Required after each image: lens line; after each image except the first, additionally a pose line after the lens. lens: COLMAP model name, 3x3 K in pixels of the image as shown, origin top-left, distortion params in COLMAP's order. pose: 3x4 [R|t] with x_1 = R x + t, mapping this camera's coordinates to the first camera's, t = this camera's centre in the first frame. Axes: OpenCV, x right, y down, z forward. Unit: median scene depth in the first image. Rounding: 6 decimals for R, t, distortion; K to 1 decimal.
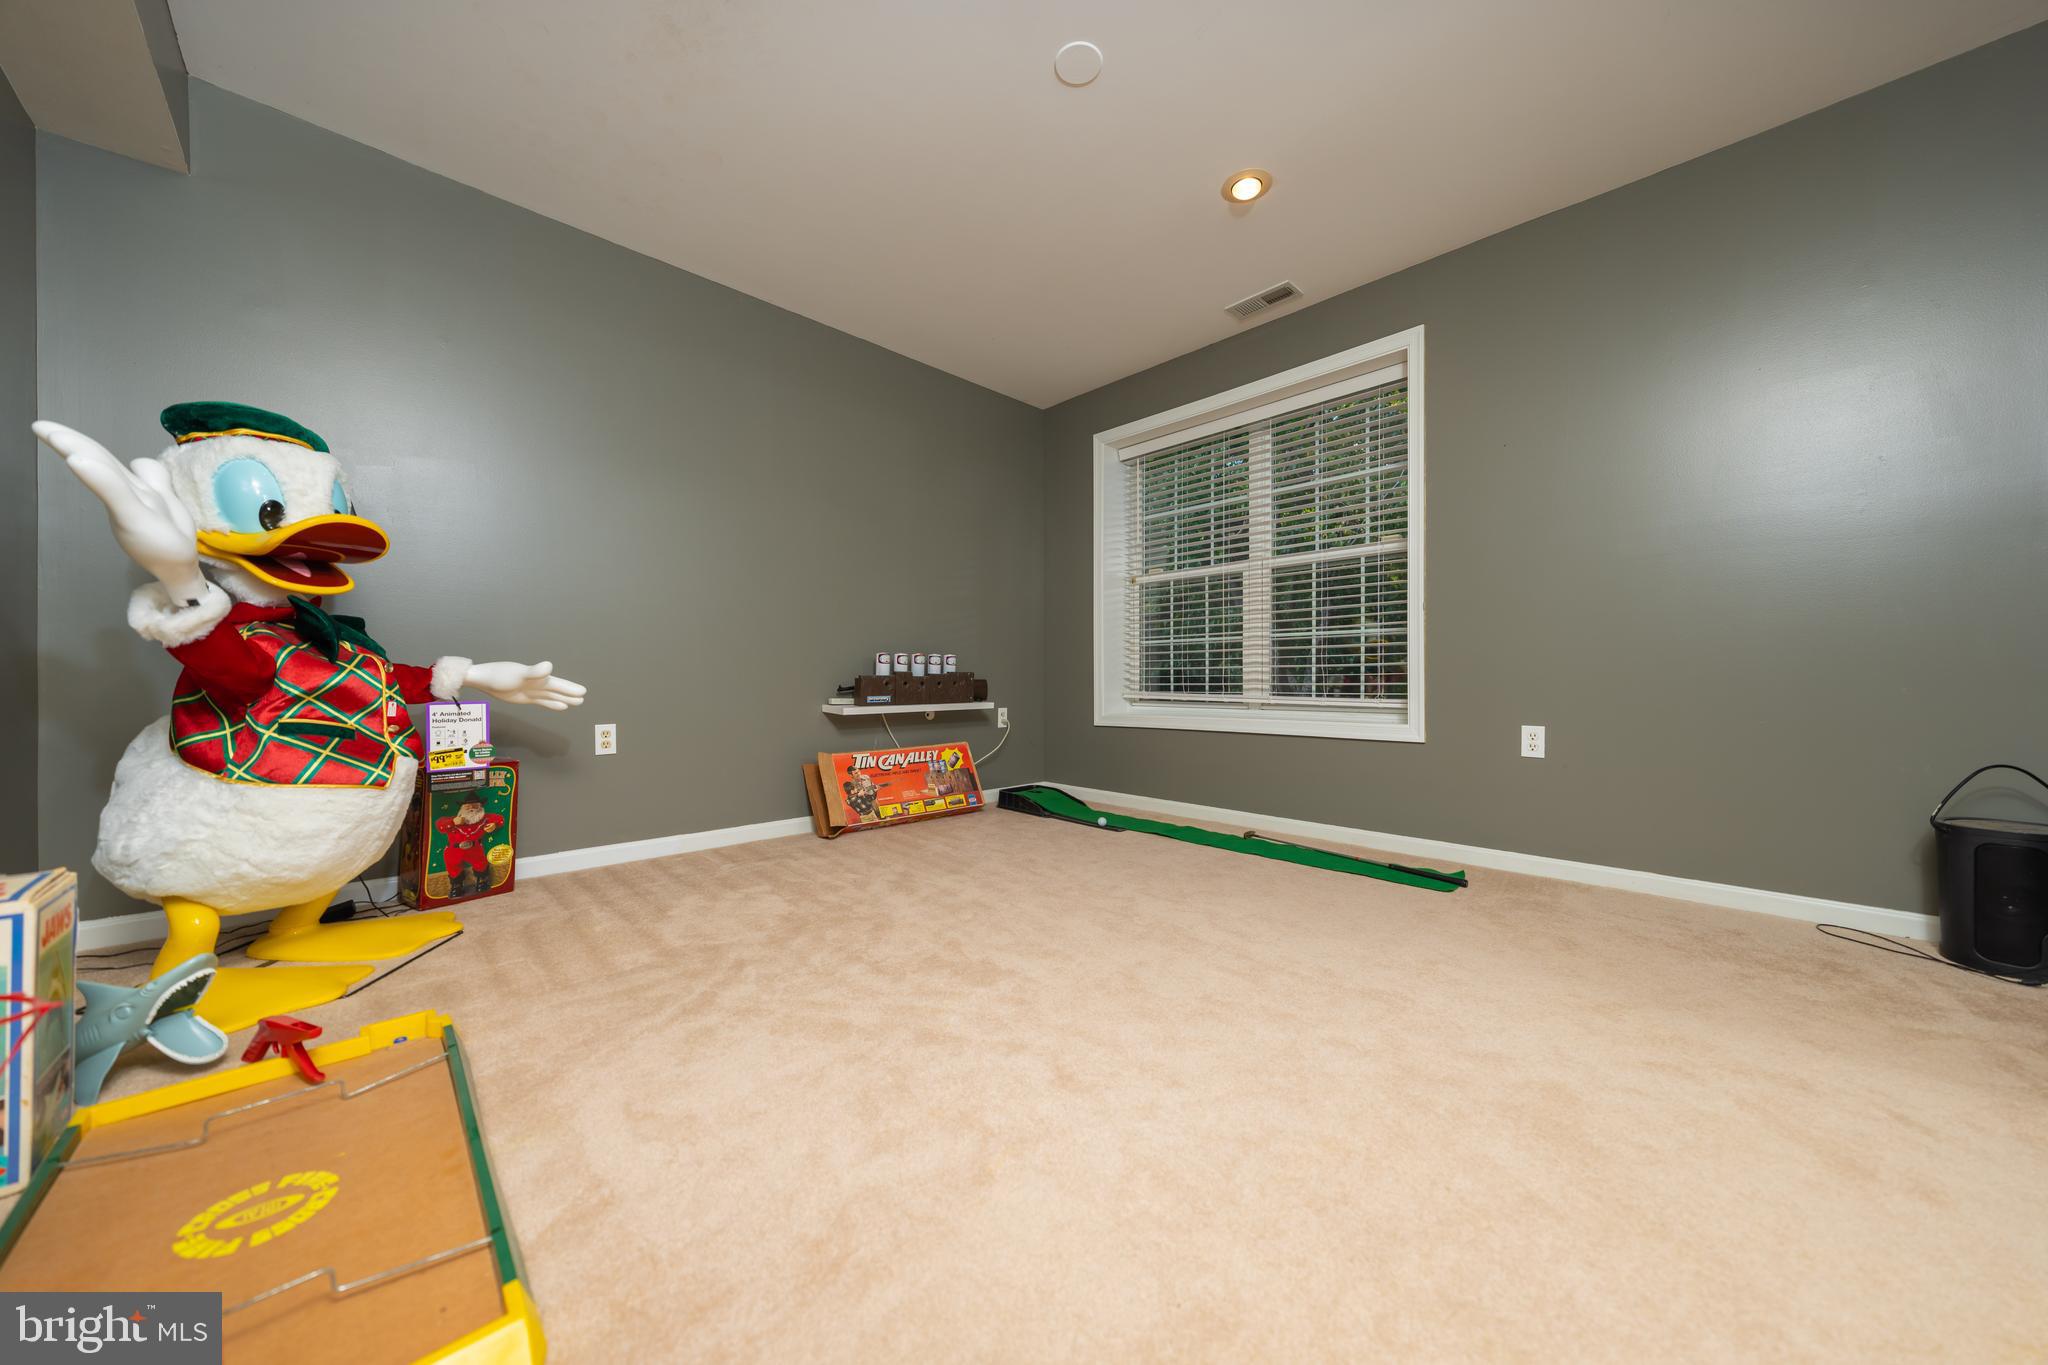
lens RADIAL K [[687.9, 0, 1029.3], [0, 687.9, 681.1], [0, 0, 1]] dist [-0.002625, -0.000065]
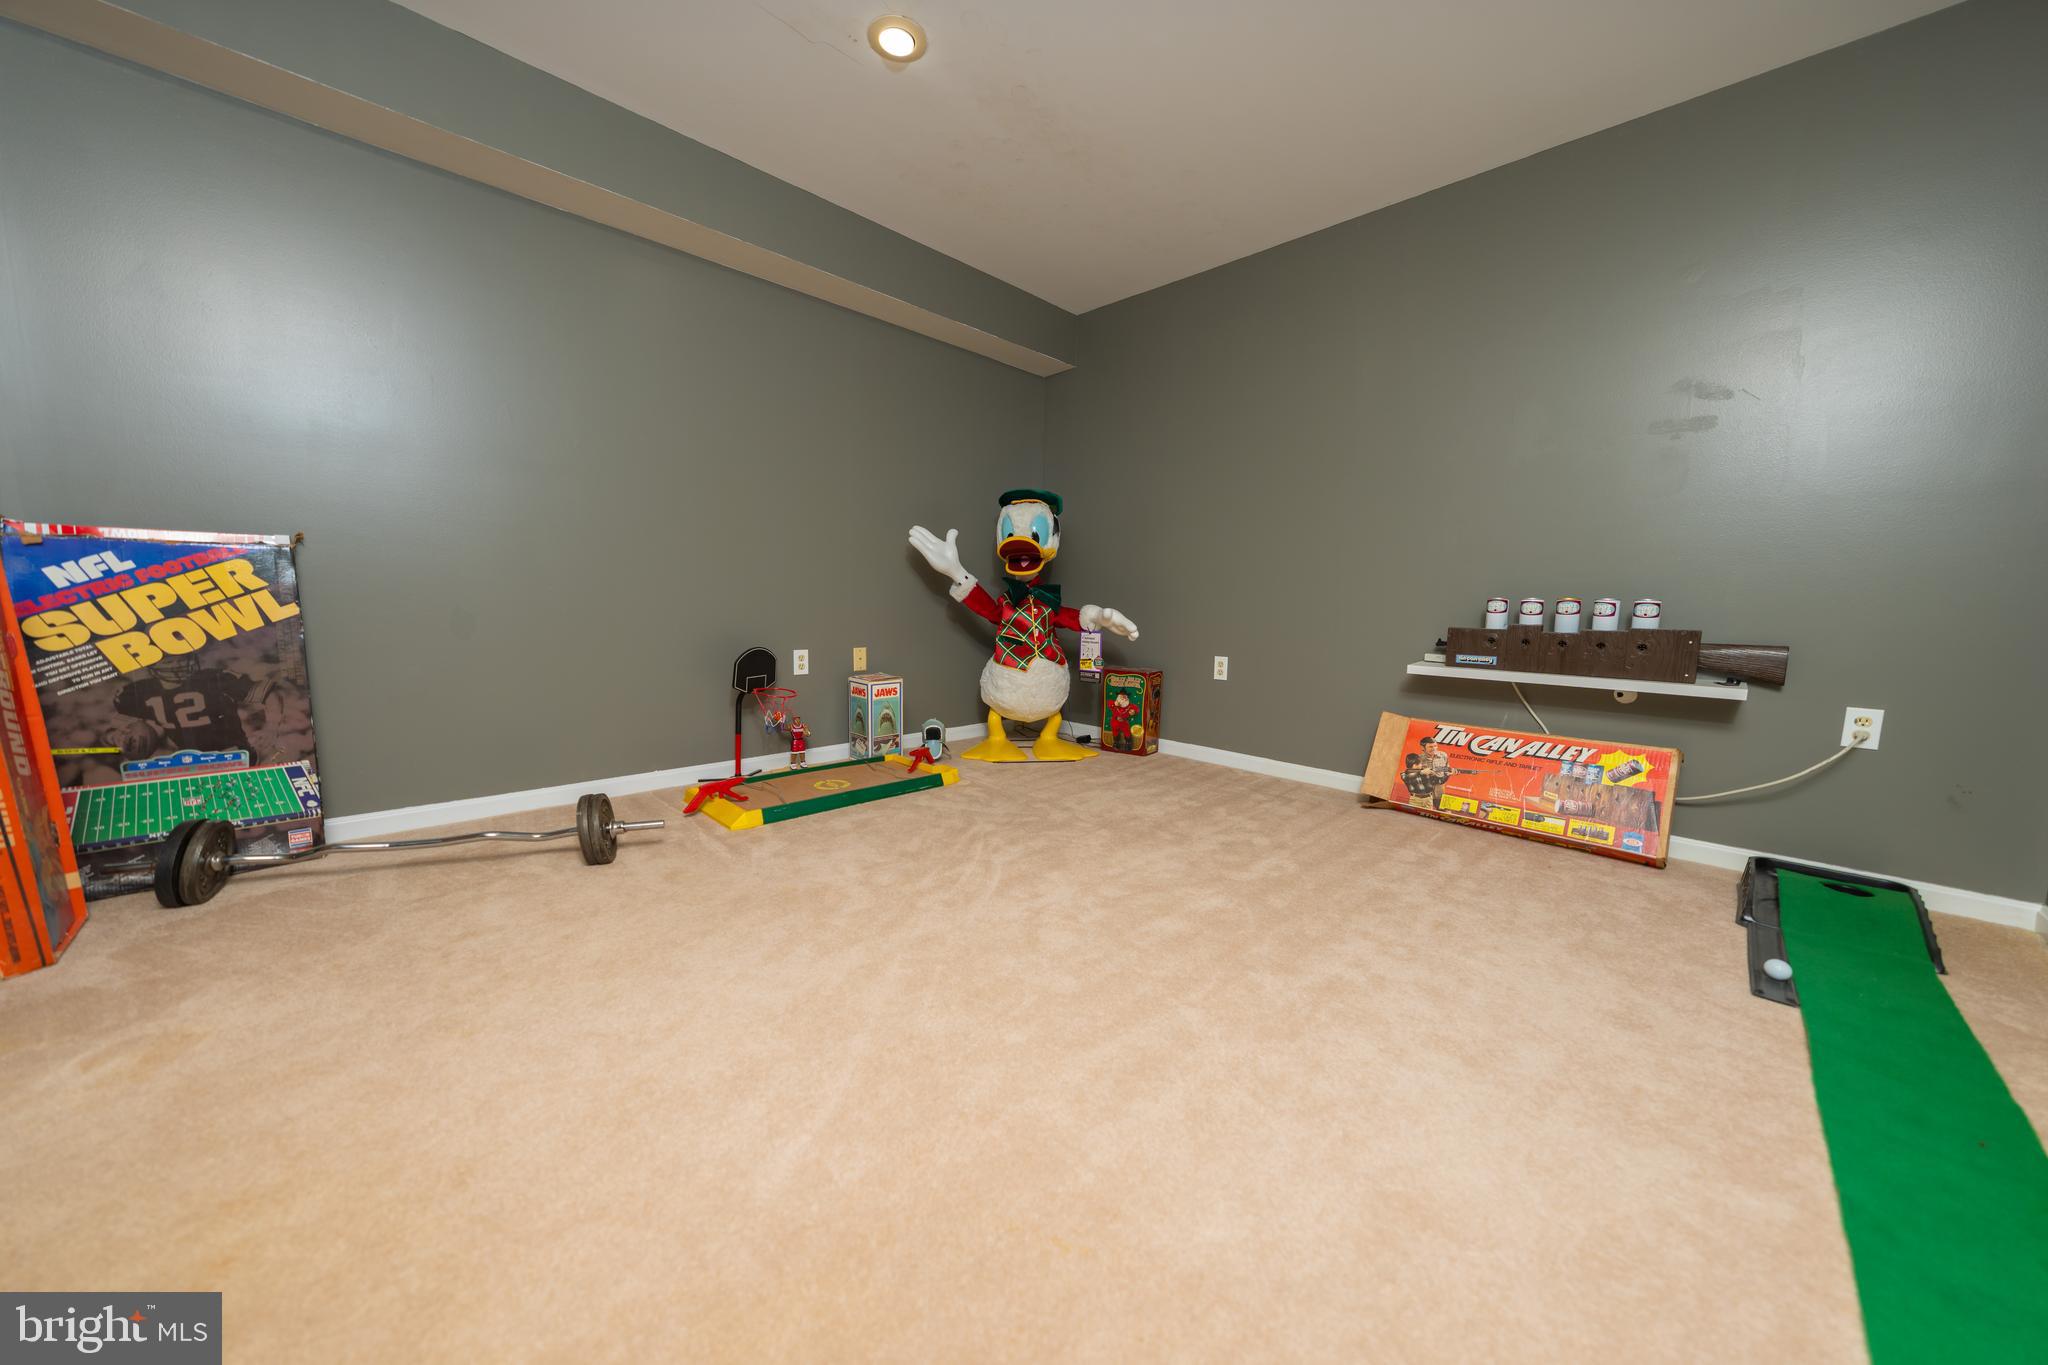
lens RADIAL K [[687.9, 0, 1029.3], [0, 687.9, 681.1], [0, 0, 1]] dist [-0.002625, -0.000065]
pose [[0.010405, 0.116317, -0.993158, 0.539062], [-0.026358, 0.992898, 0.116010, -0.025782], [0.999598, 0.024970, 0.013397, 0.501215]]
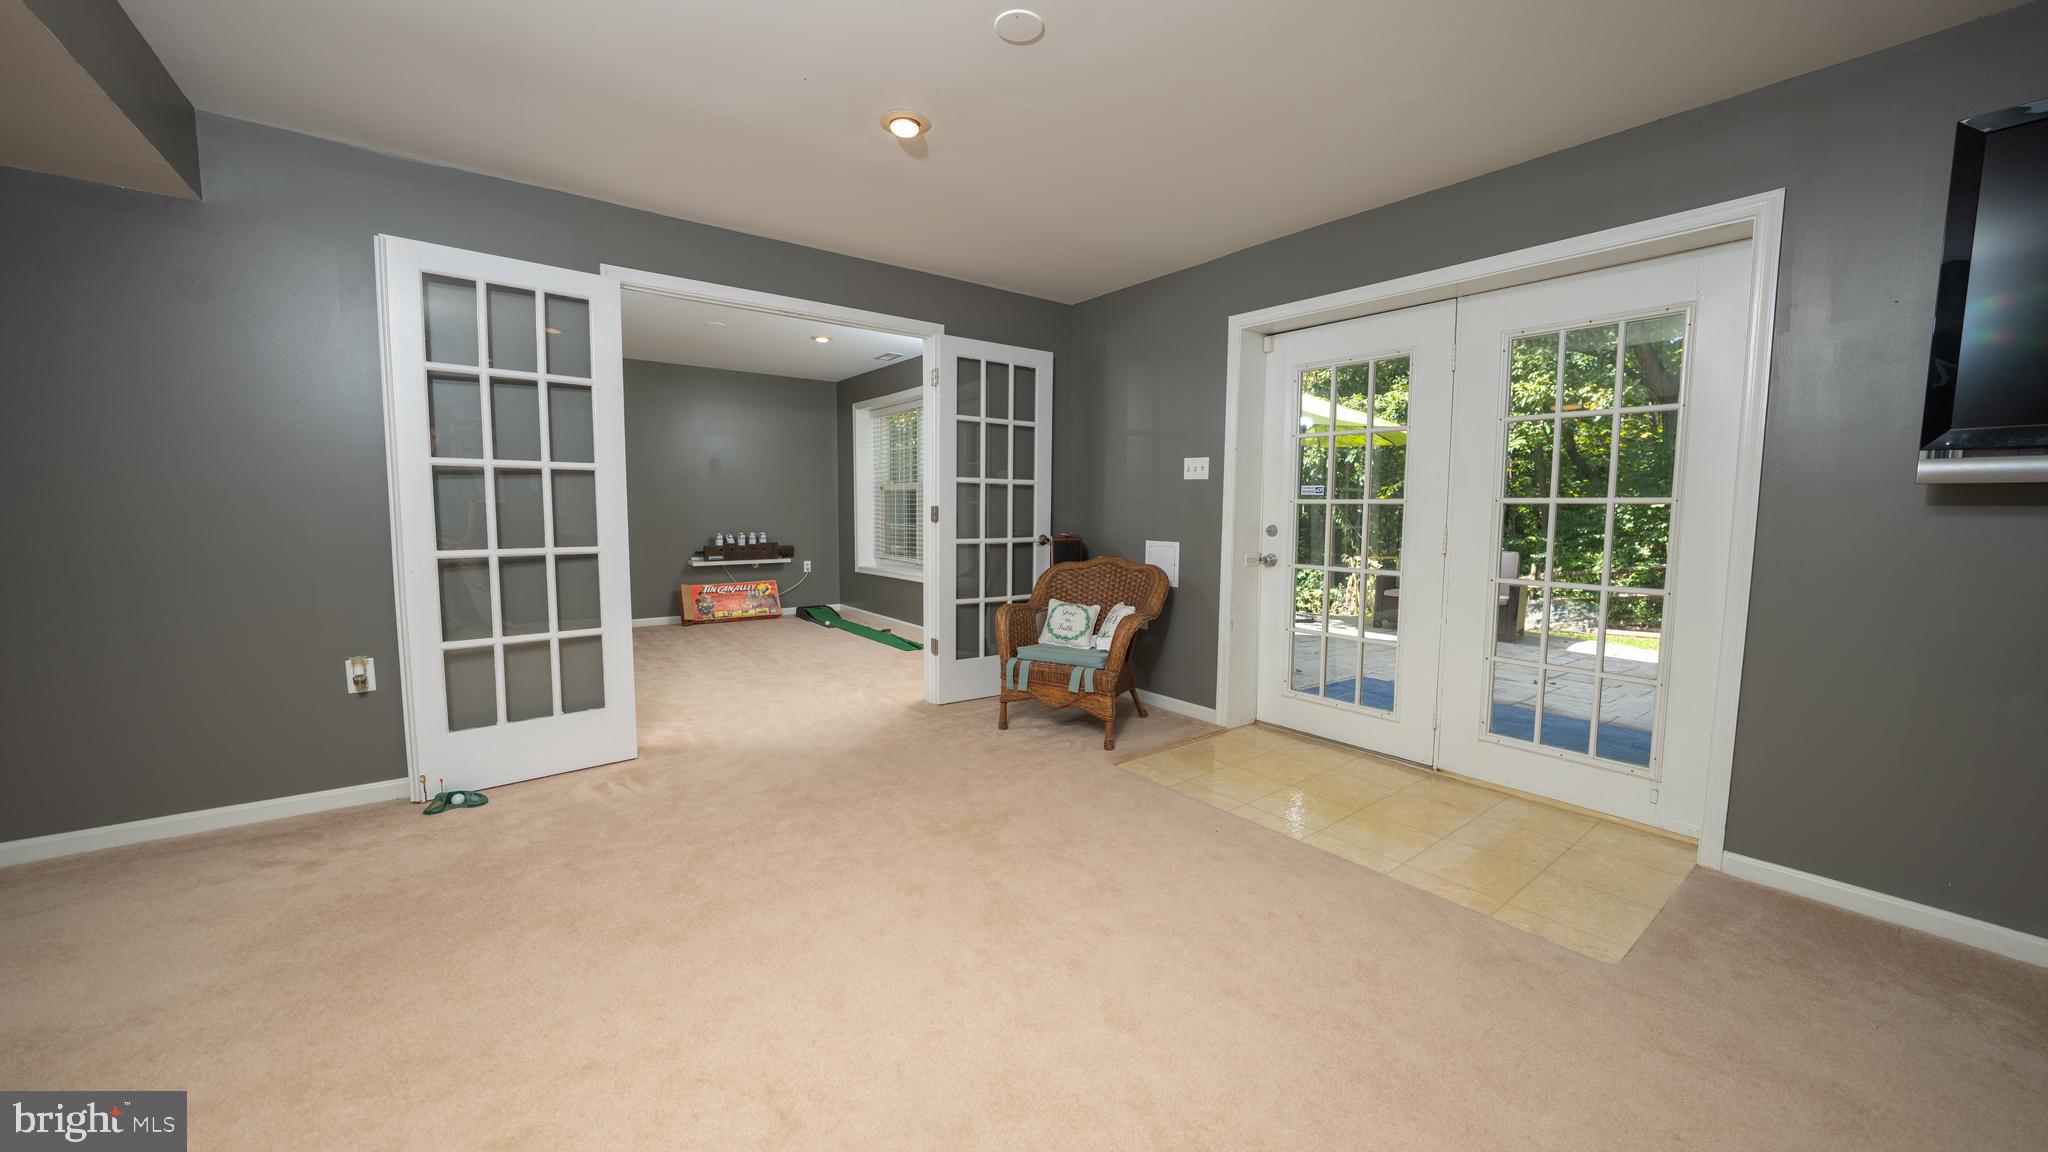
lens RADIAL K [[737.7, 0, 1024.0], [0, 737.7, 576.0], [0, 0, 1]] dist [-0.000541, -0.000011]
pose [[0.992128, 0.021225, -0.123412, 0.919423], [-0.009978, 0.995796, 0.091050, -0.123222], [0.124826, -0.089102, 0.988170, -0.977314]]
